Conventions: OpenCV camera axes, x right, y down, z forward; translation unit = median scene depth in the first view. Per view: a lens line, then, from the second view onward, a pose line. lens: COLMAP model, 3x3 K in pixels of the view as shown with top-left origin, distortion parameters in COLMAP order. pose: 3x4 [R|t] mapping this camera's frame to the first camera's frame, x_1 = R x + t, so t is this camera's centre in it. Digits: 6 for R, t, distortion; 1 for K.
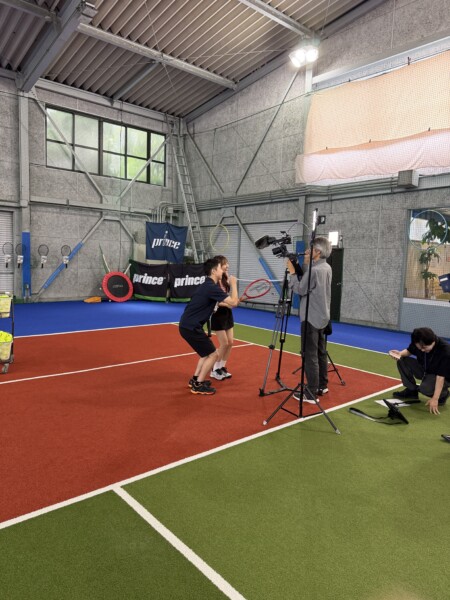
lens RADIAL K [[434.5, 0, 226.3], [0, 434.5, 302.1], [0, 0, 1]] dist [0.114528, -0.176398]
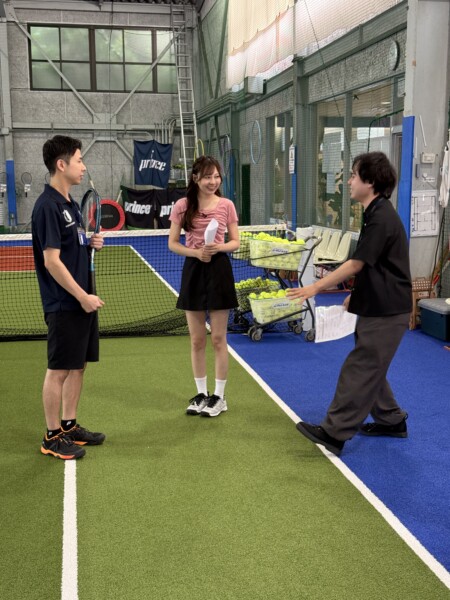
lens RADIAL K [[841.4, 0, 225.0], [0, 841.4, 300.0], [0, 0, 1]] dist [0.284945, -0.728192]
pose [[0.858436, 0.035706, -0.511676, 0.864220], [-0.017645, 0.999039, 0.040113, 0.062115], [0.512617, -0.025406, 0.858242, -0.370137]]
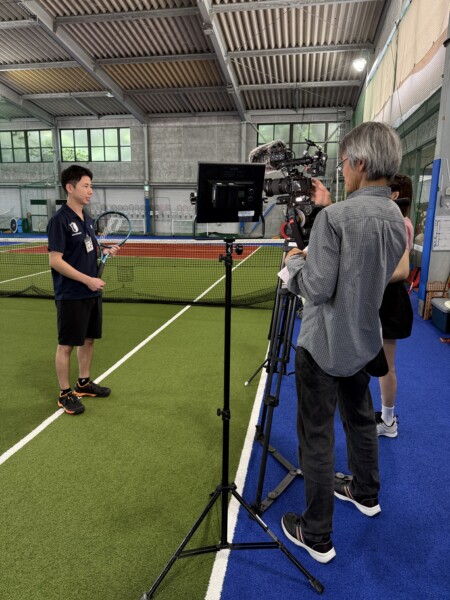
lens RADIAL K [[431.7, 0, 222.9], [0, 431.7, 302.1], [0, 0, 1]] dist [0.005847, -0.005907]
pose [[0.623025, 0.136757, -0.770154, 0.864769], [-0.063374, 0.990186, 0.124562, 0.049200], [0.779631, -0.028797, 0.625577, -0.194960]]
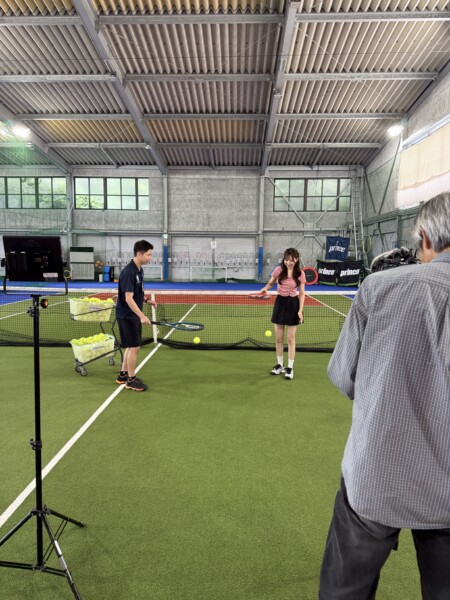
lens RADIAL K [[421.9, 0, 220.9], [0, 421.9, 301.5], [0, 0, 1]] dist [0.135227, -0.266325]
pose [[0.727087, 0.049410, -0.684765, 0.646730], [-0.054345, 0.998419, 0.014338, 0.060010], [0.684391, 0.026789, 0.728623, -0.435268]]
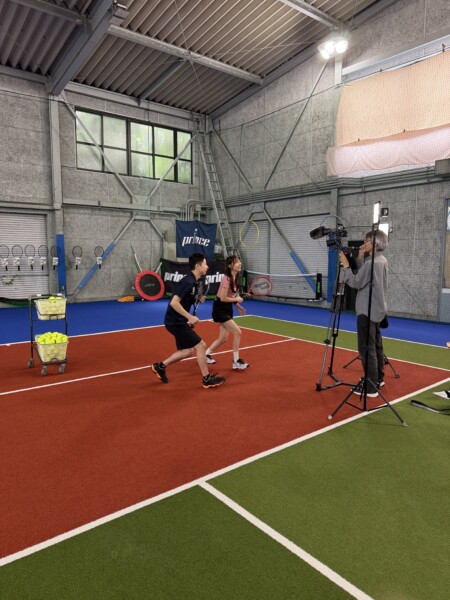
lens RADIAL K [[433.8, 0, 233.9], [0, 433.8, 302.7], [0, 0, 1]] dist [0.119250, -0.201503]
pose [[0.999206, -0.027093, -0.029206, -0.025799], [0.027408, 0.999570, 0.010457, -0.000632], [0.028910, -0.011249, 0.999519, -0.001595]]
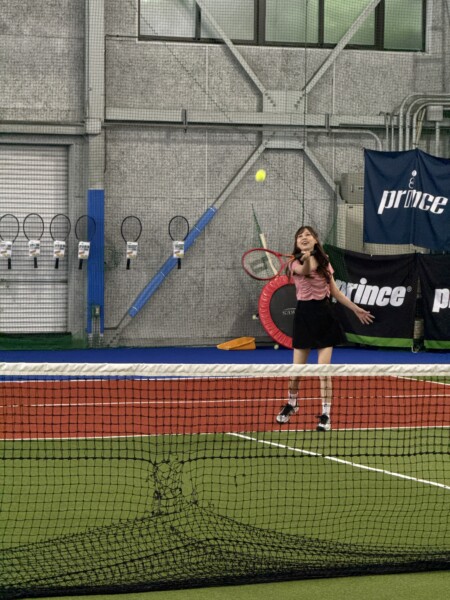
lens RADIAL K [[2064.1, 0, 225.0], [0, 2064.1, 300.0], [0, 0, 1]] dist [0.249390, 0.493476]
pose [[0.947644, -0.012819, -0.319070, 0.305390], [-0.009381, 0.997645, -0.067942, 0.085594], [0.319190, 0.067378, 0.945292, -0.842613]]
